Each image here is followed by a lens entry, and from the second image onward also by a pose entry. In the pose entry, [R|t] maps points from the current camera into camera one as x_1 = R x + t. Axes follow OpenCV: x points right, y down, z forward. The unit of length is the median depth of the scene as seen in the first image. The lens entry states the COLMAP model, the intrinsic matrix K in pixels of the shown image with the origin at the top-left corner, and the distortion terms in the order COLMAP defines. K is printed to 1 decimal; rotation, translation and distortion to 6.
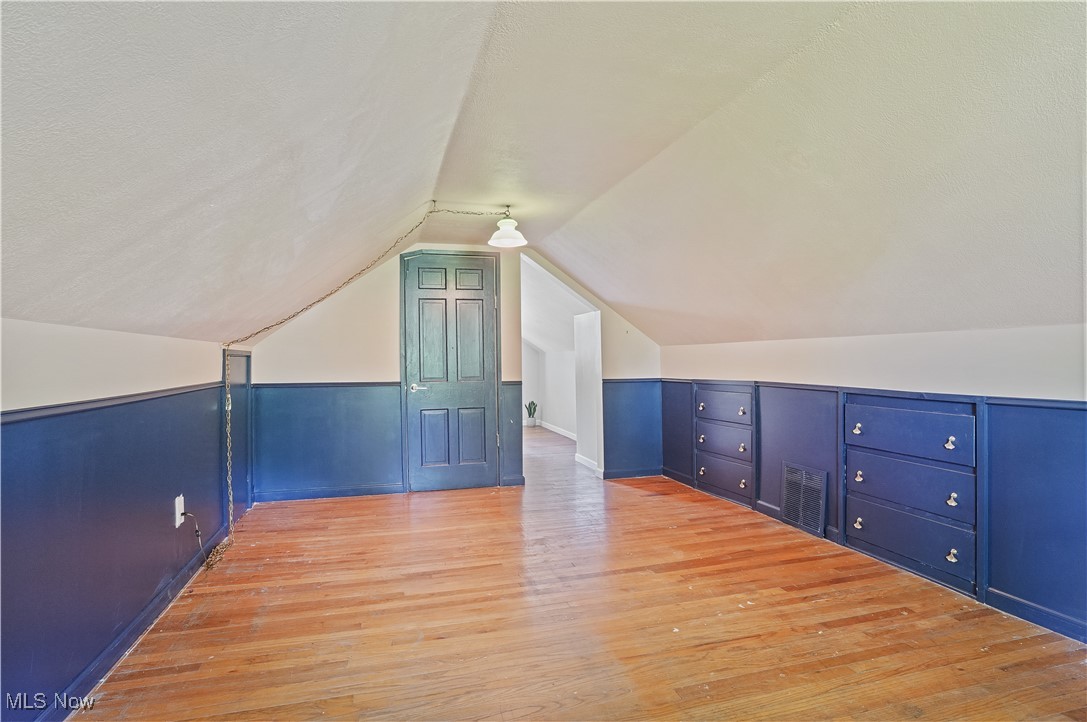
lens RADIAL K [[570.7, 0, 543.5], [0, 570.7, 361.0], [0, 0, 1]] dist [-0.077322, 0.041354]
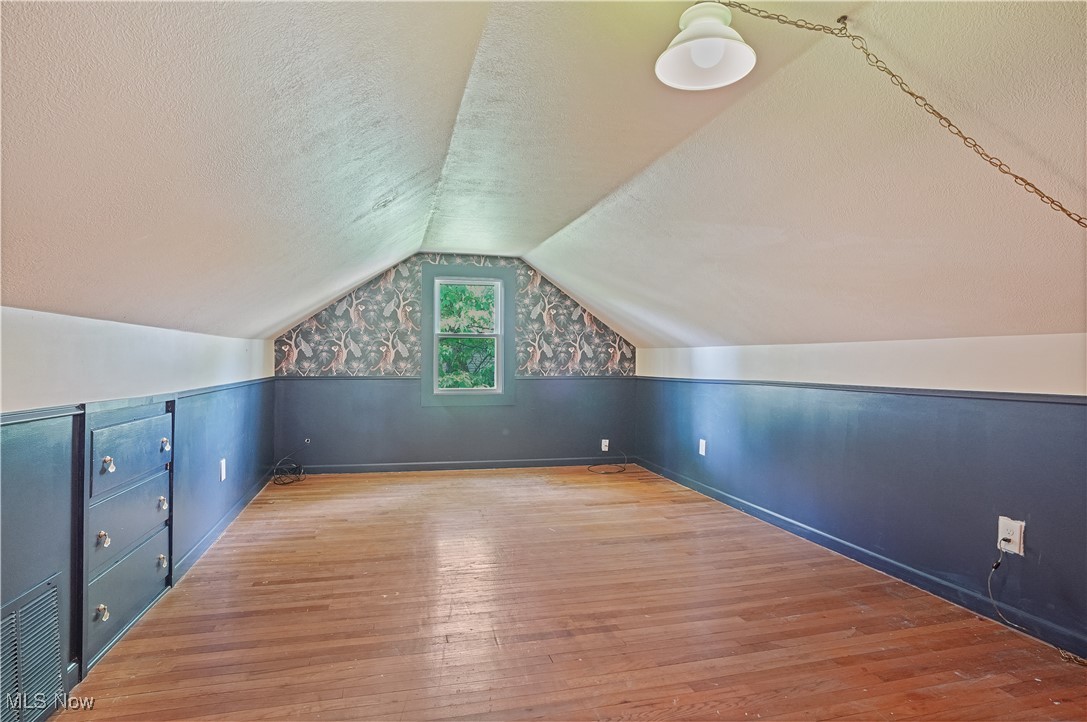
lens RADIAL K [[570.7, 0, 543.5], [0, 570.7, 361.0], [0, 0, 1]] dist [-0.077322, 0.041354]
pose [[-0.999952, -0.001532, 0.009660, 0.066812], [-0.001526, 0.999999, 0.000667, -0.000636], [-0.009661, 0.000652, -0.999953, 2.009364]]
